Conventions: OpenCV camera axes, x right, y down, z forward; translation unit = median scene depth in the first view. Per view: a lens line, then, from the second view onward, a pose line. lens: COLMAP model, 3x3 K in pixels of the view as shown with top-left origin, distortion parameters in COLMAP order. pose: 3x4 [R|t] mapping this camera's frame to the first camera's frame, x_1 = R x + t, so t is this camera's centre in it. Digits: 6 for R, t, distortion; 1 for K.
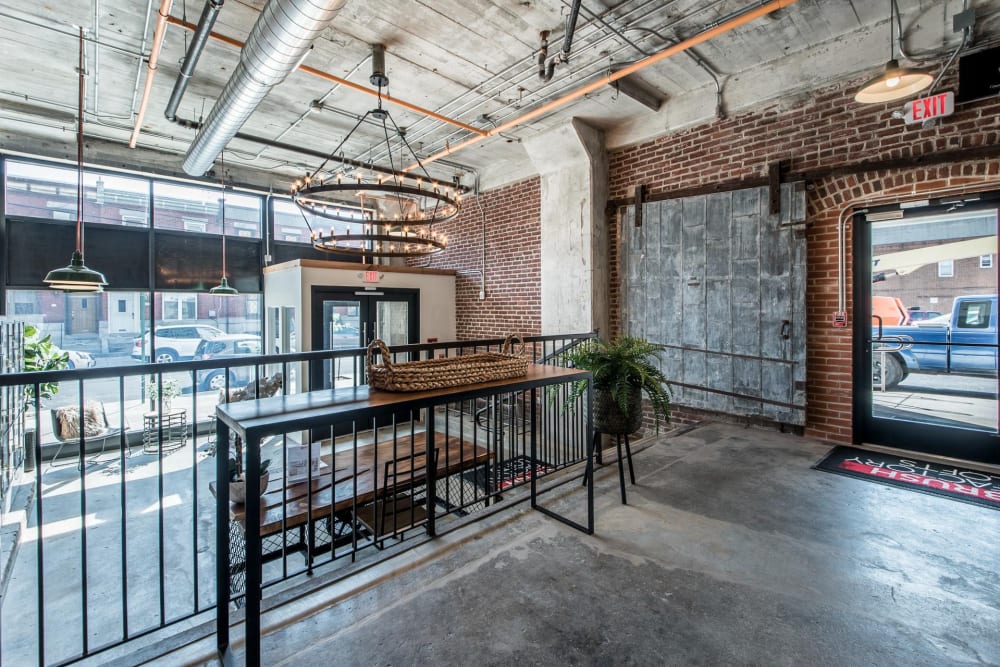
lens RADIAL K [[445.7, 0, 499.6], [0, 445.7, 311.0], [0, 0, 1]] dist [-0.000572, -0.000202]
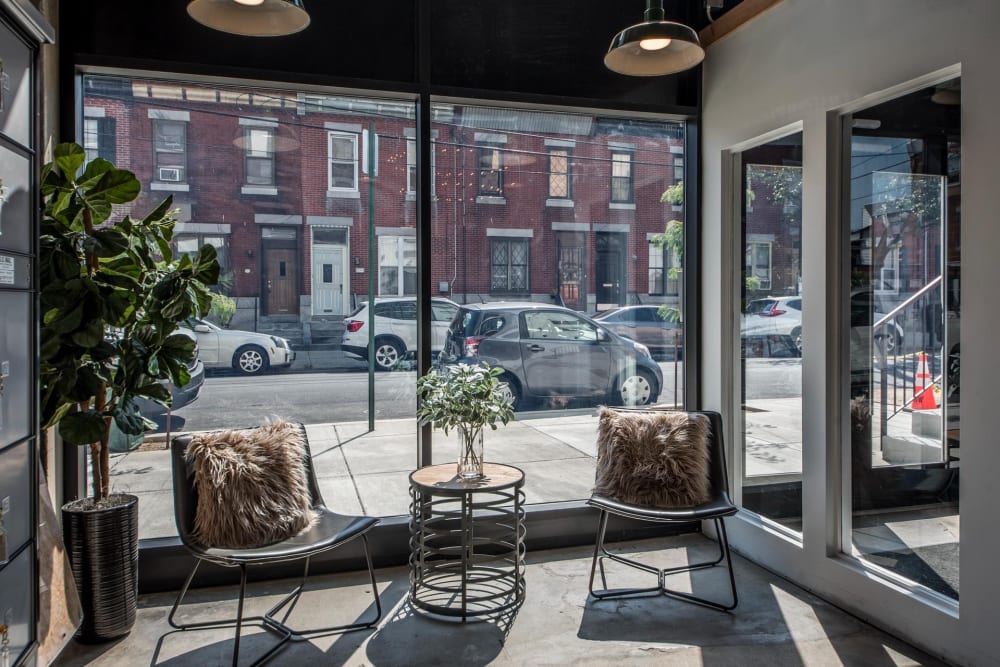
lens RADIAL K [[710.7, 0, 500.0], [0, 710.7, 333.5], [0, 0, 1]] dist [-0.000181, -0.000213]
pose [[0.896375, 0.017701, -0.442944, -0.203850], [-0.001372, 0.999308, 0.037158, 0.045426], [0.443295, -0.032700, 0.895779, 0.228800]]
